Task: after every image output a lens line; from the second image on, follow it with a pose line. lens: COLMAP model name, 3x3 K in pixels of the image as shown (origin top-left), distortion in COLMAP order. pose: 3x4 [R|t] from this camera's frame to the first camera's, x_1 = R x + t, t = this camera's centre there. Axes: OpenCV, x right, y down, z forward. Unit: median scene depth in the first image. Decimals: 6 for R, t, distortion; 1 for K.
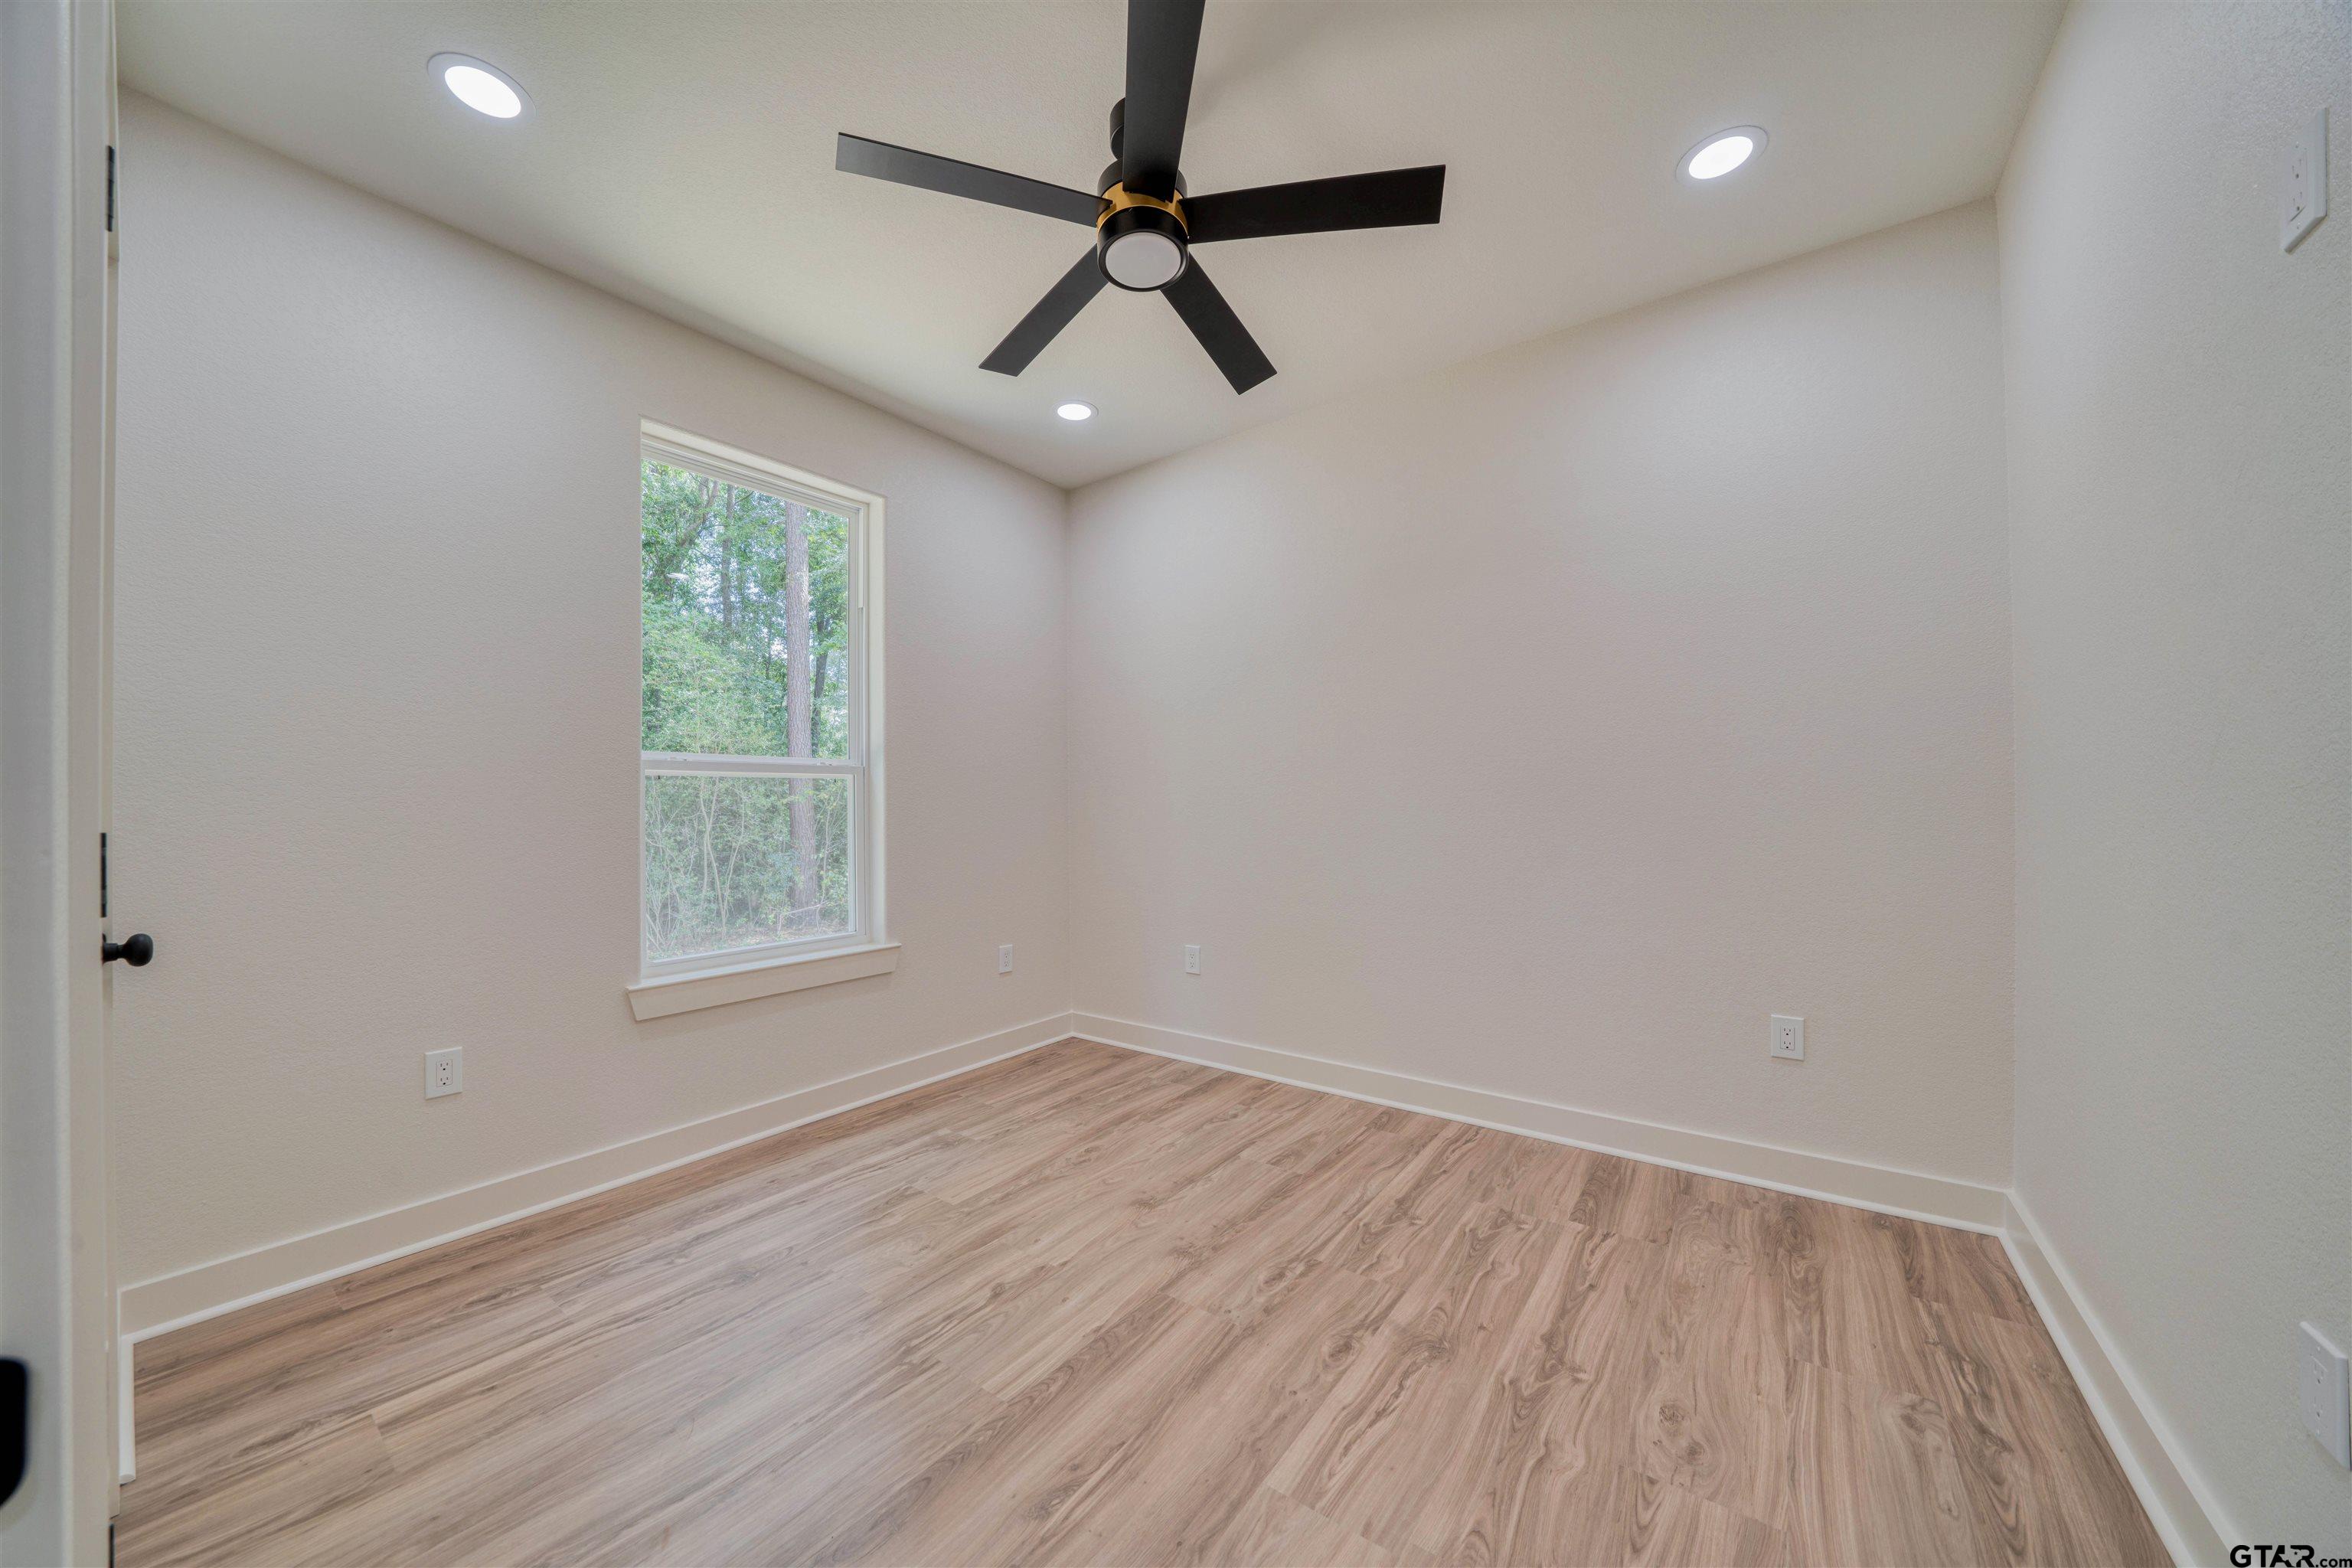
lens RADIAL K [[814.6, 0, 1154.0], [0, 814.6, 798.5], [0, 0, 1]] dist [-0.022198, 0.000200]
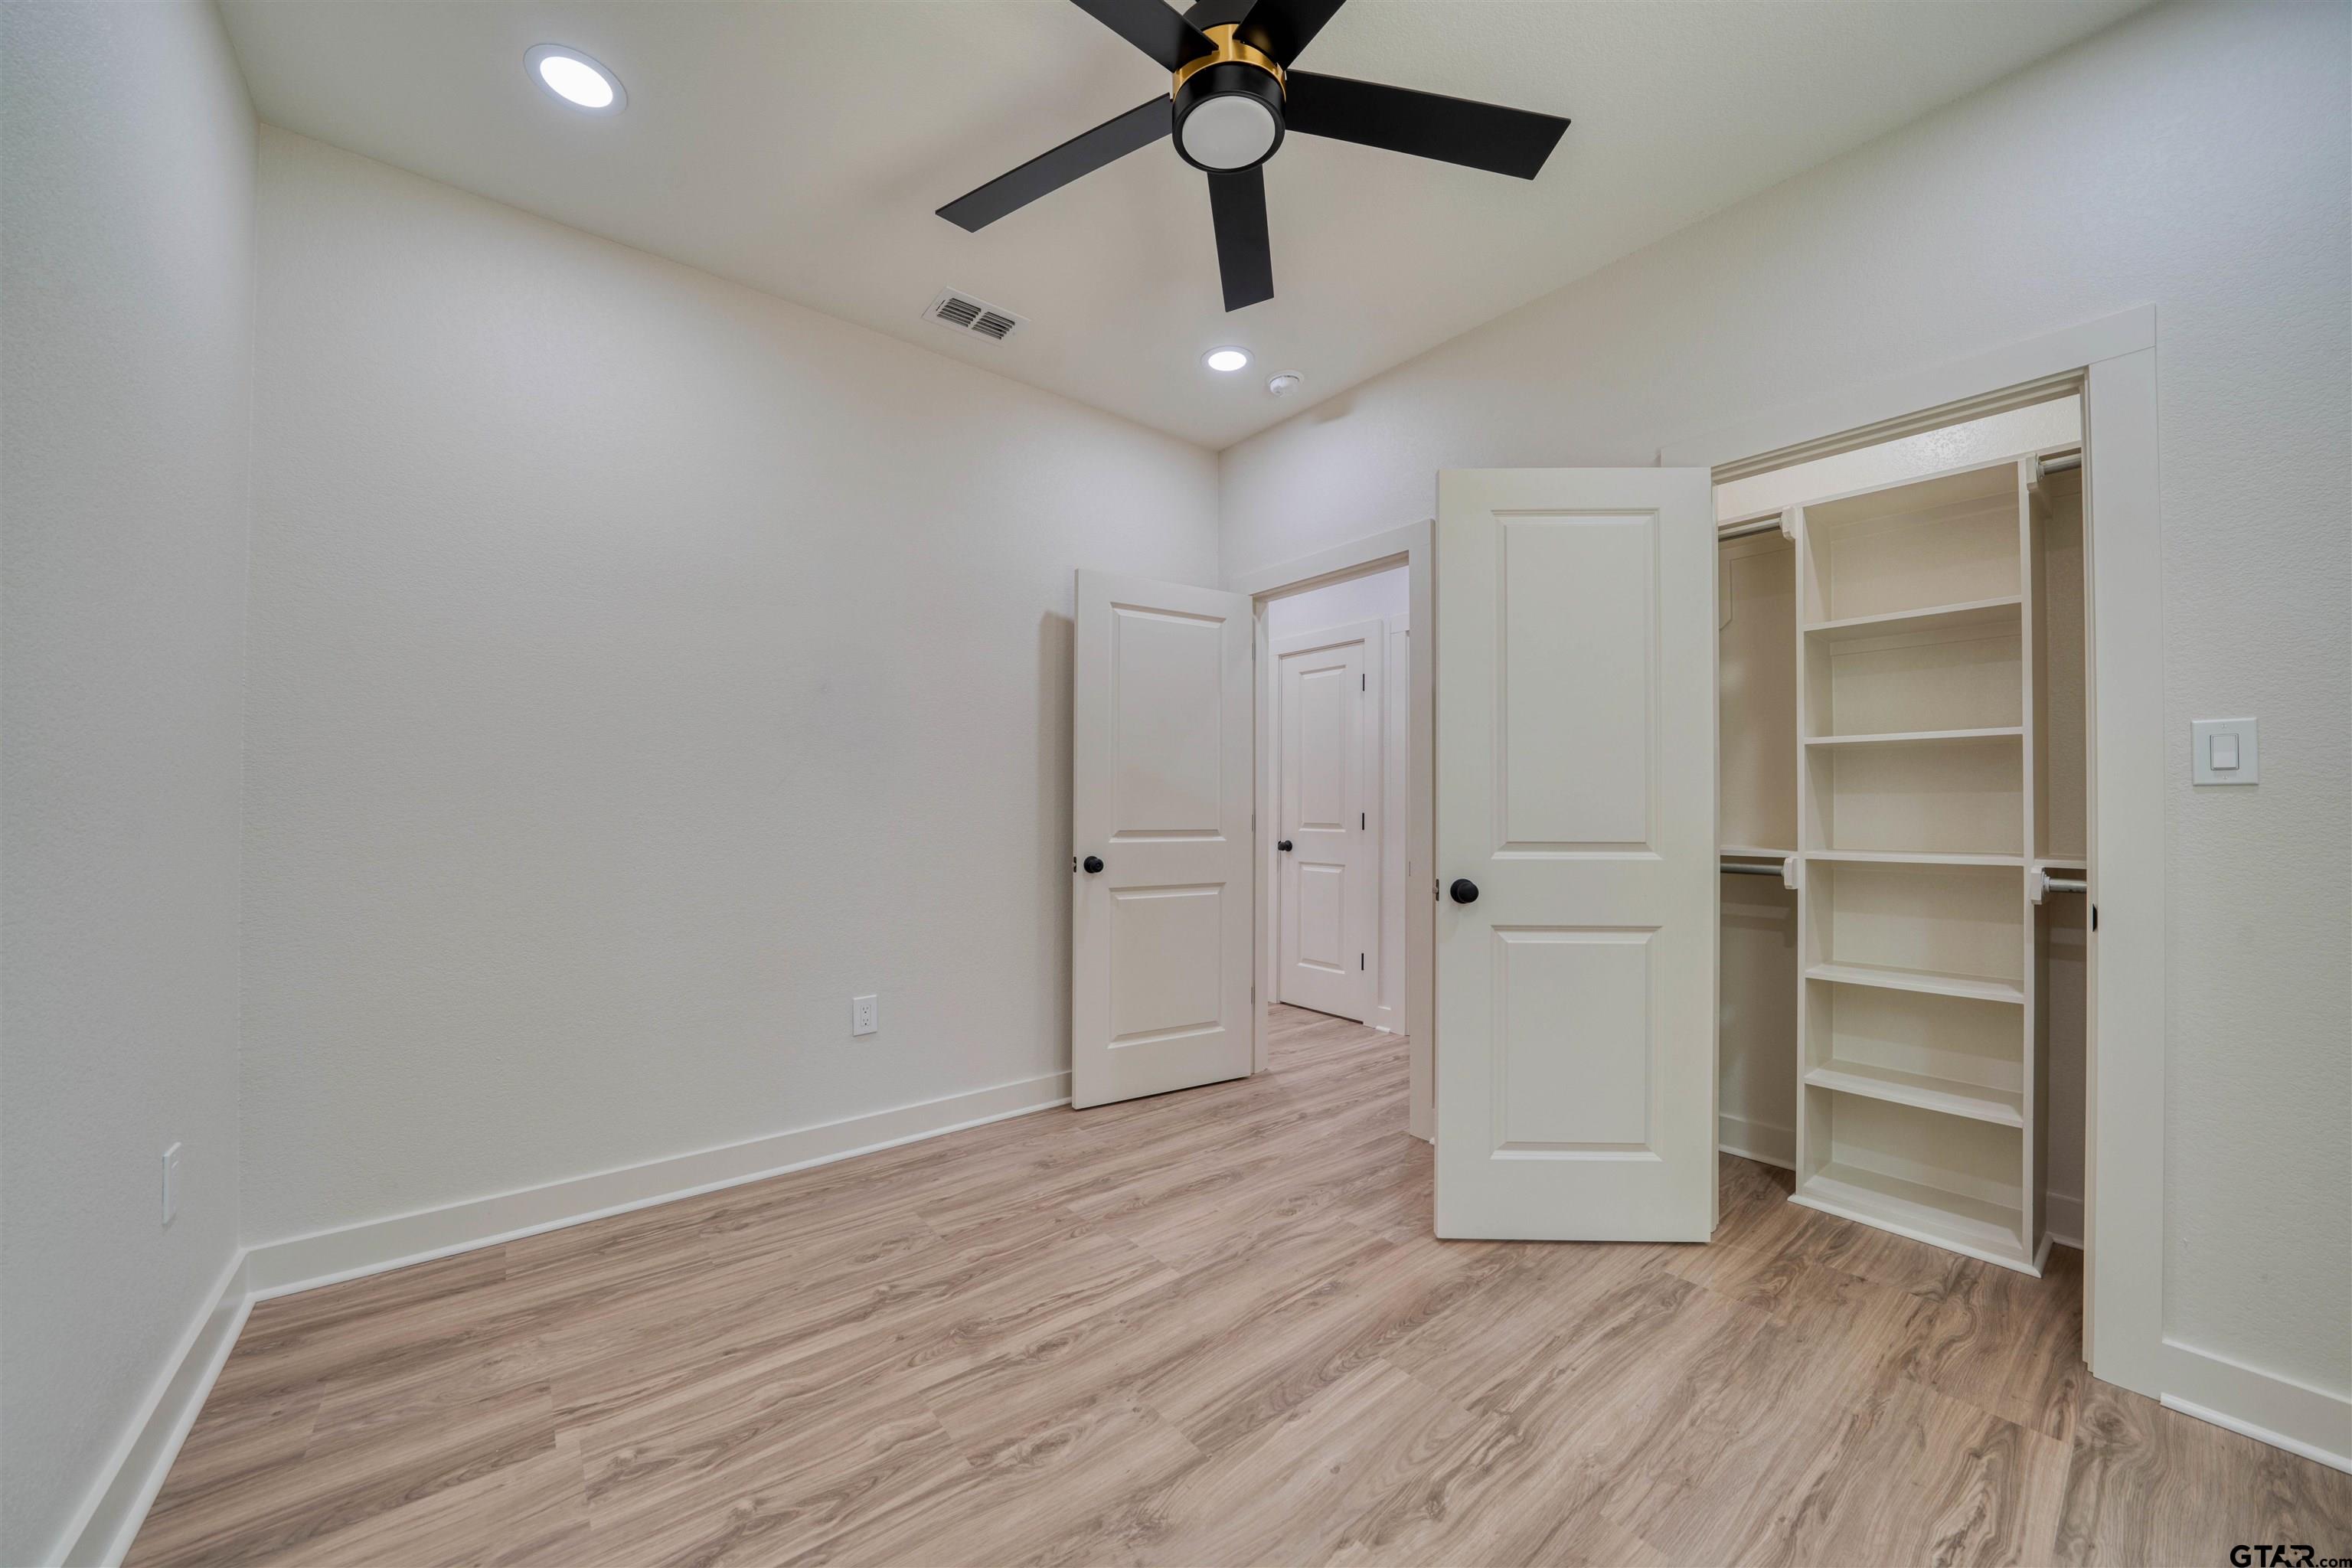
lens RADIAL K [[840.8, 0, 1154.3], [0, 840.8, 800.8], [0, 0, 1]] dist [-0.021835, 0.000098]
pose [[-0.968089, 0.005963, 0.250537, -0.157156], [0.001216, 0.999817, -0.019095, 0.018911], [-0.250605, -0.018181, -0.967919, 1.968700]]
